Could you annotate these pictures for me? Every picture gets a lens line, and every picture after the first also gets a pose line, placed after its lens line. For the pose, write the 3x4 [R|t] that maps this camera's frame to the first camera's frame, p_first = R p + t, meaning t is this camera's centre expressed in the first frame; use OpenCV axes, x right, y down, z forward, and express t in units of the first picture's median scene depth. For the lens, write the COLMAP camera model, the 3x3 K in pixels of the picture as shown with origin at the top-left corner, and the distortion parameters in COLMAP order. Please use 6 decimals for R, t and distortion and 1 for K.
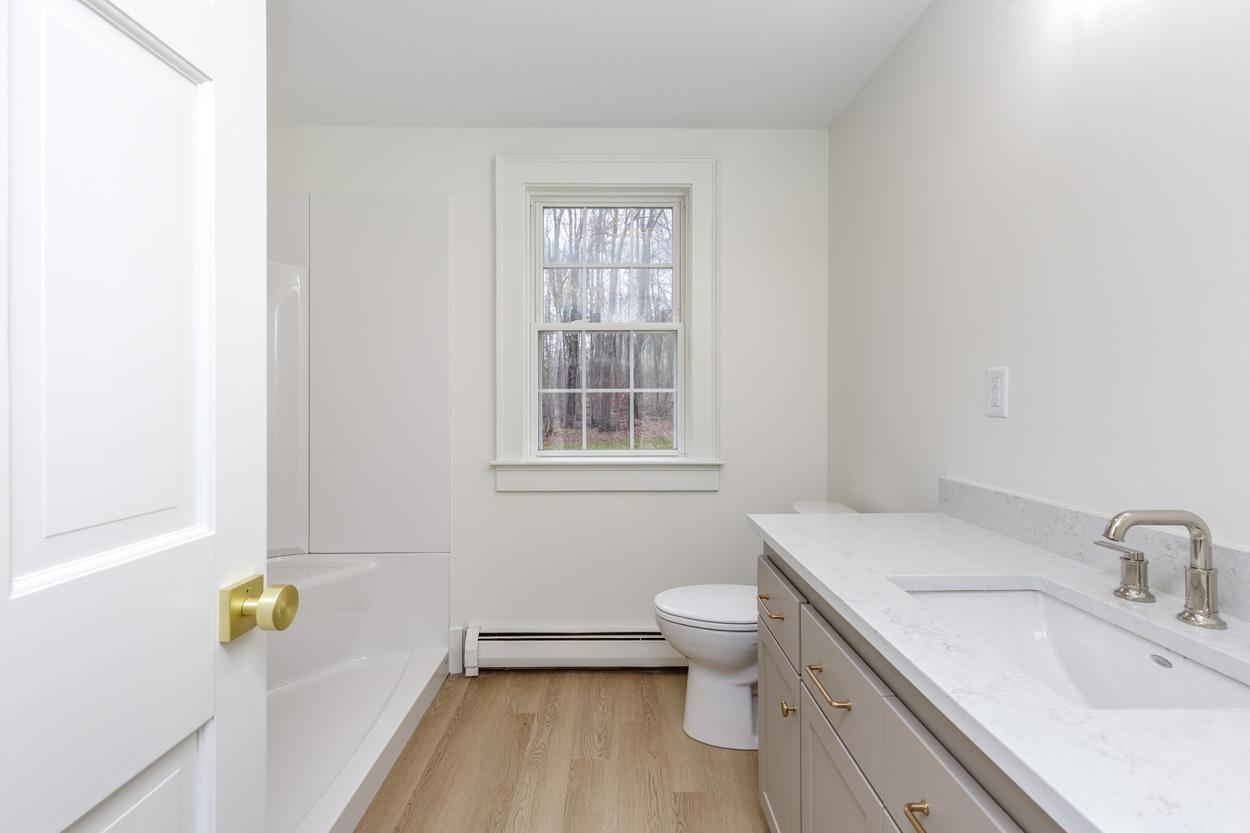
lens RADIAL K [[589.5, 0, 628.4], [0, 589.5, 407.7], [0, 0, 1]] dist [0.010402, -0.004459]
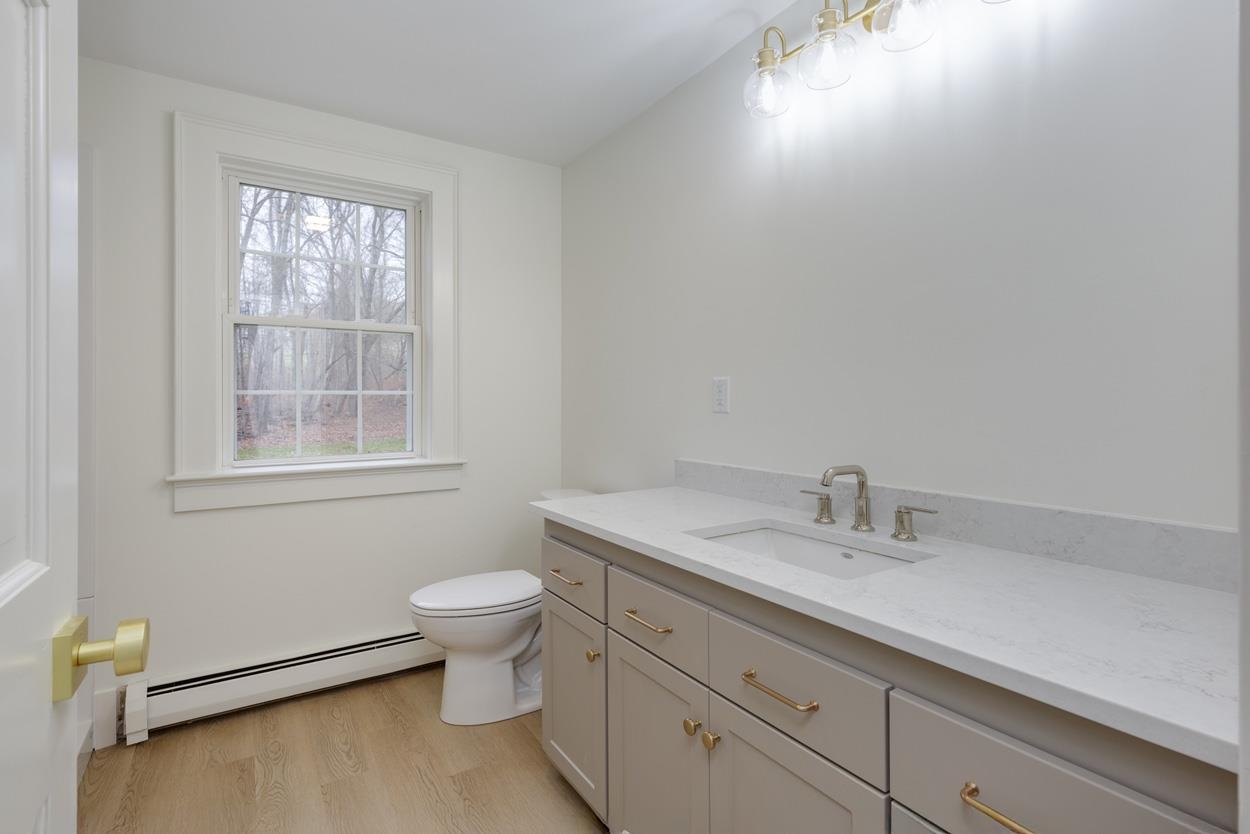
lens RADIAL K [[570.0, 0, 616.3], [0, 570.0, 408.0], [0, 0, 1]] dist [0.002623, -0.000238]
pose [[0.864081, -0.008533, 0.503281, -0.134533], [0.010142, 0.999948, -0.000460, 0.001017], [-0.503251, 0.005502, 0.864123, -0.019681]]
